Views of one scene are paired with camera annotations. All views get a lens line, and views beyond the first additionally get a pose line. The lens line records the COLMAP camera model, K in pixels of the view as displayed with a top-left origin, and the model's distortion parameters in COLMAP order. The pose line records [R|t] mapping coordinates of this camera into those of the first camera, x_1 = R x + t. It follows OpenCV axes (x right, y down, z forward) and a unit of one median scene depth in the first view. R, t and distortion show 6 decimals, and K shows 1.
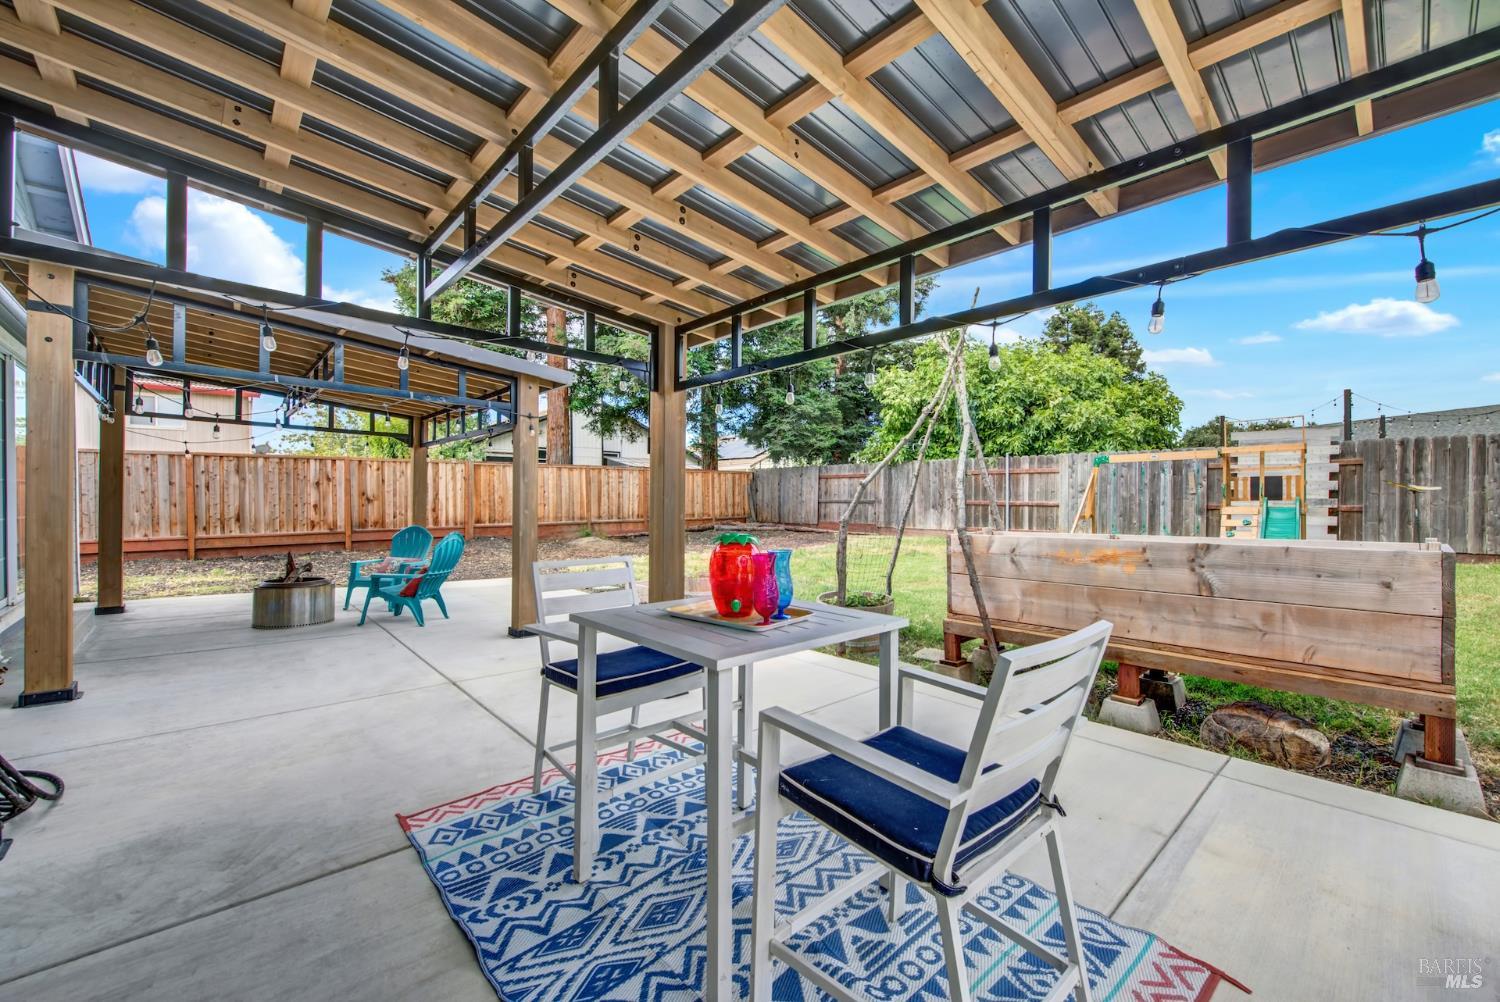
lens RADIAL K [[596.4, 0, 758.7], [0, 596.4, 504.4], [0, 0, 1]] dist [0.002655, -0.003479]
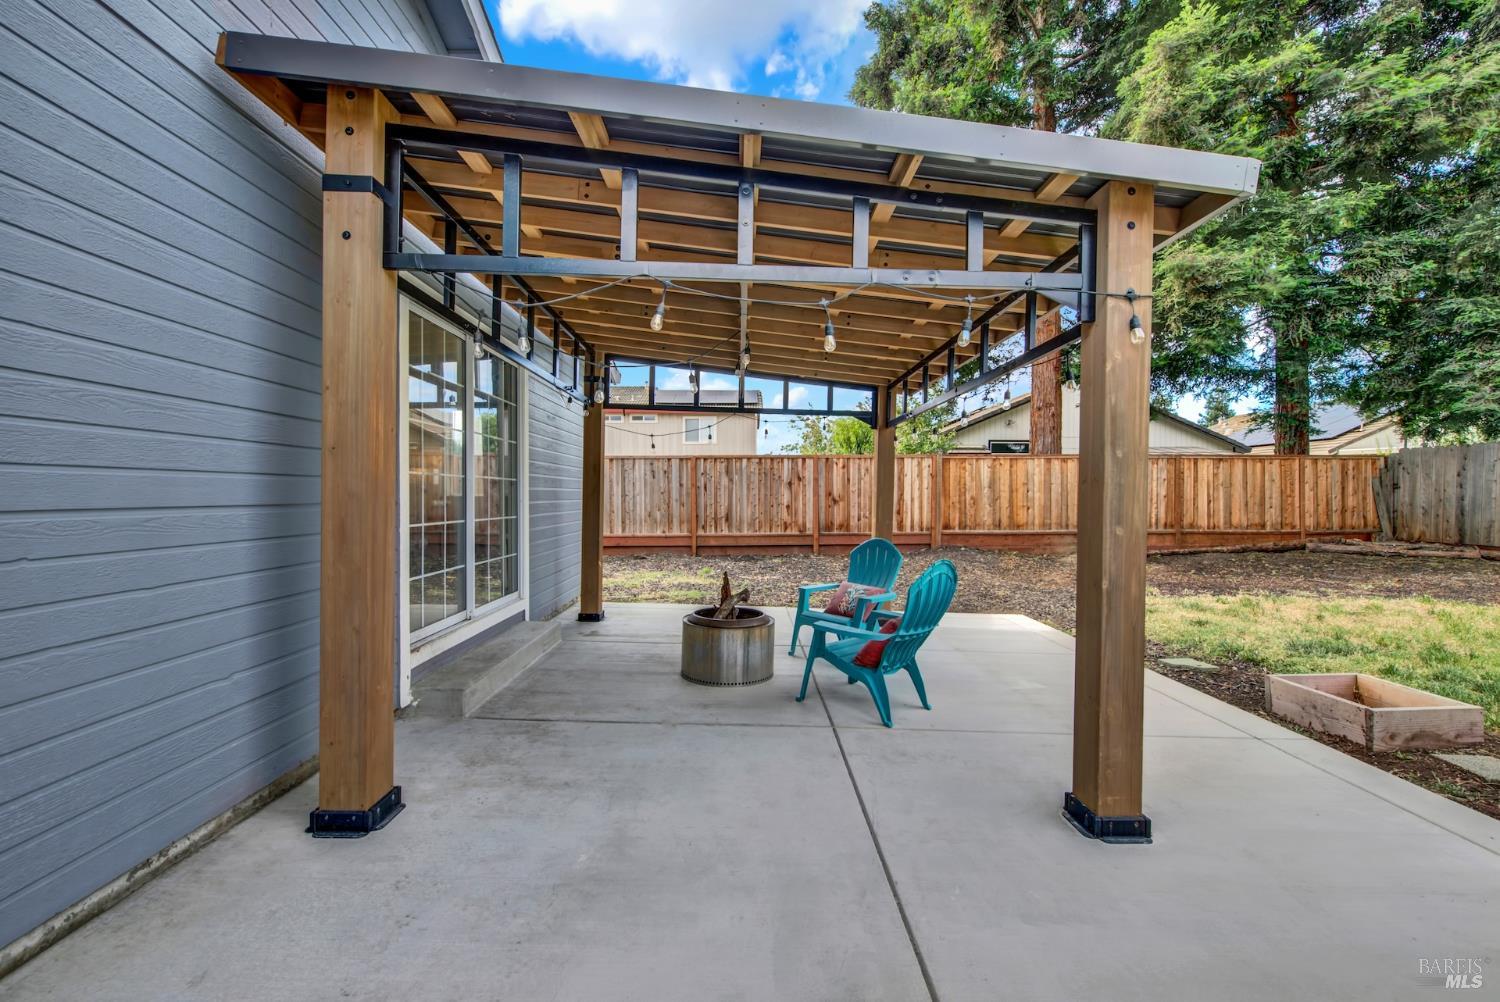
lens RADIAL K [[609.8, 0, 755.4], [0, 609.8, 501.4], [0, 0, 1]] dist [0.002069, -0.001051]
pose [[0.749743, 0.004288, -0.661715, -0.125913], [-0.008945, 0.999953, -0.003656, -0.001811], [0.661668, 0.008660, 0.749747, 0.219037]]
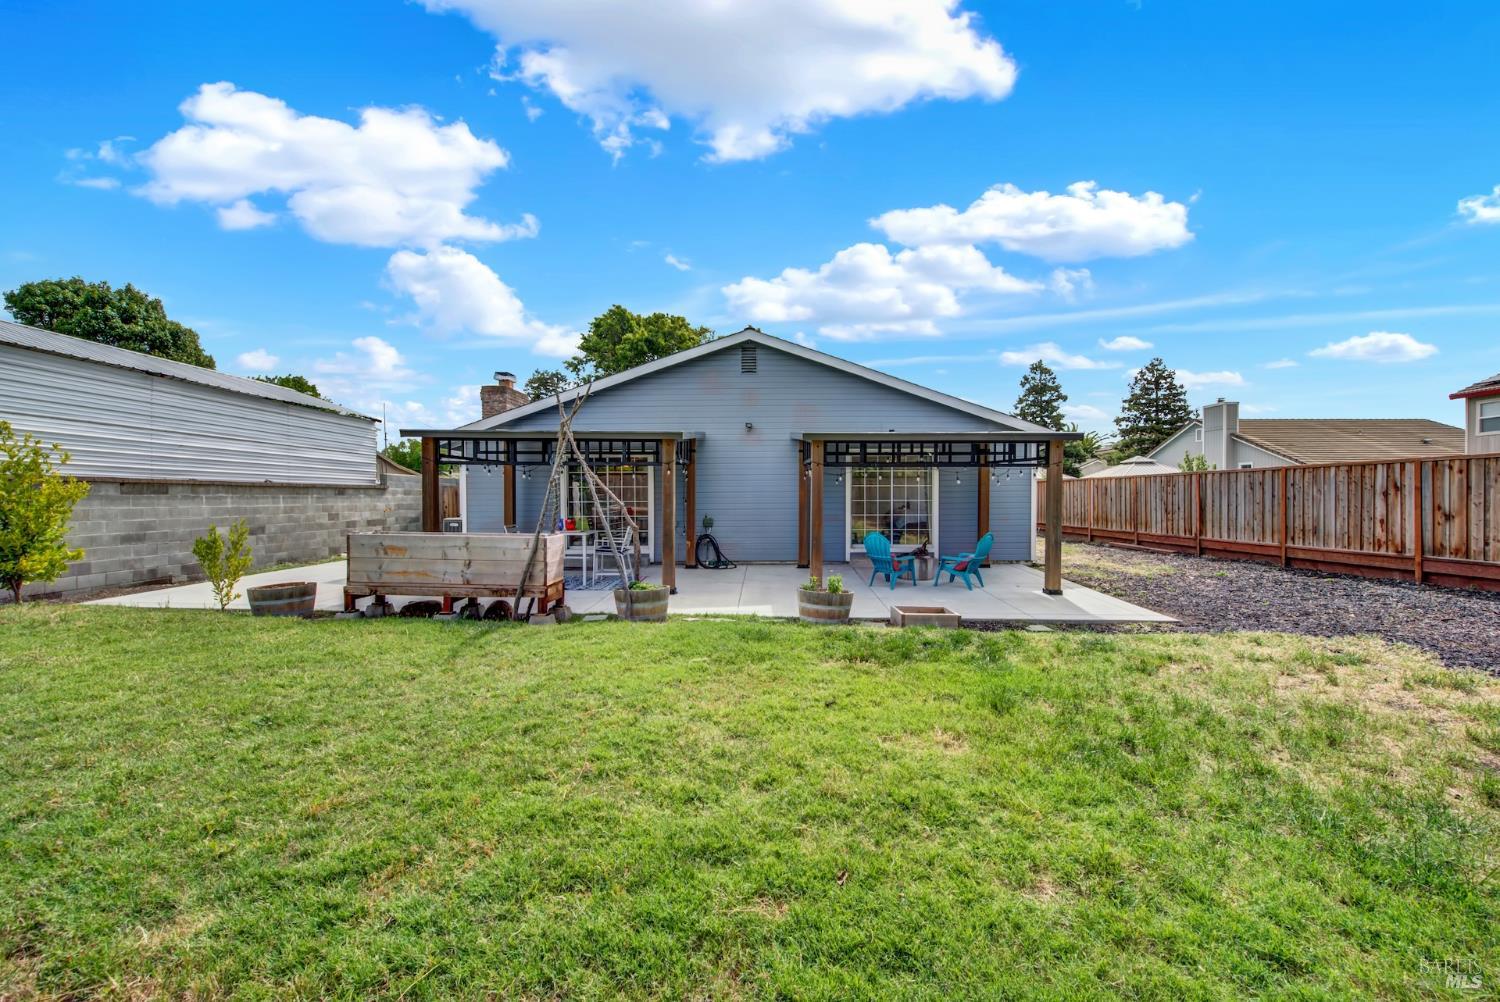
lens RADIAL K [[599.4, 0, 757.1], [0, 599.4, 504.5], [0, 0, 1]] dist [-0.000260, -0.000845]
pose [[-0.674631, 0.009542, -0.738094, 0.416030], [-0.010059, 0.999705, 0.022118, -0.029020], [0.738087, 0.022346, -0.674336, 0.893799]]
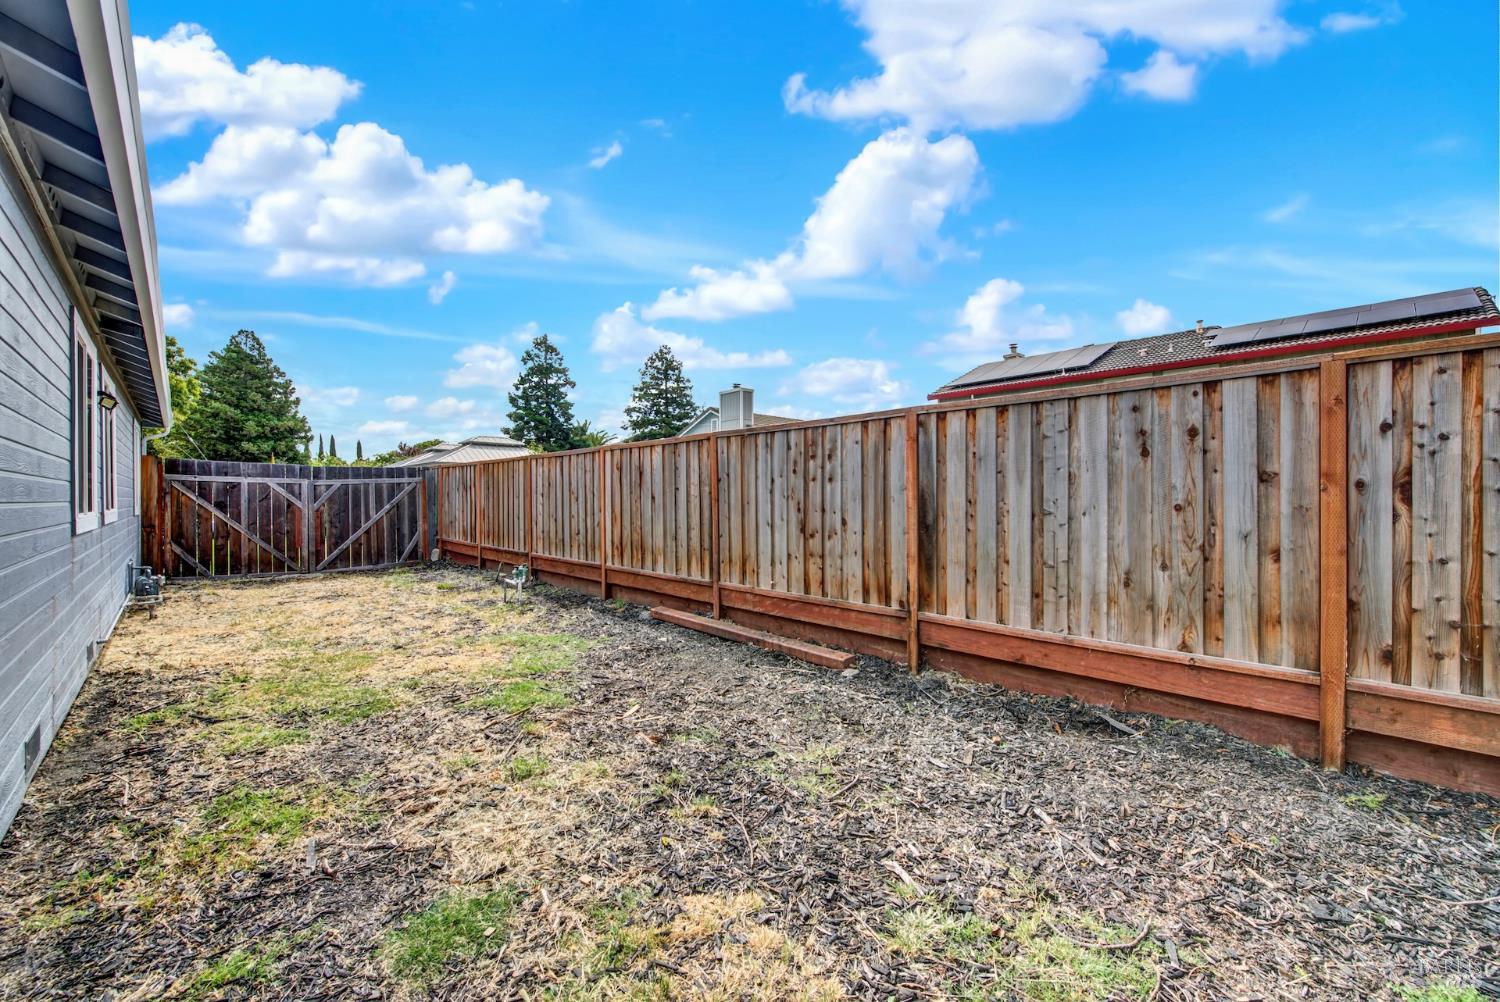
lens RADIAL K [[599.4, 0, 757.1], [0, 599.4, 504.5], [0, 0, 1]] dist [-0.000260, -0.000845]
pose [[0.023140, 0.008439, -0.999697, -0.607419], [-0.012778, 0.999885, 0.008144, -0.018388], [0.999651, 0.012586, 0.023245, 0.646341]]
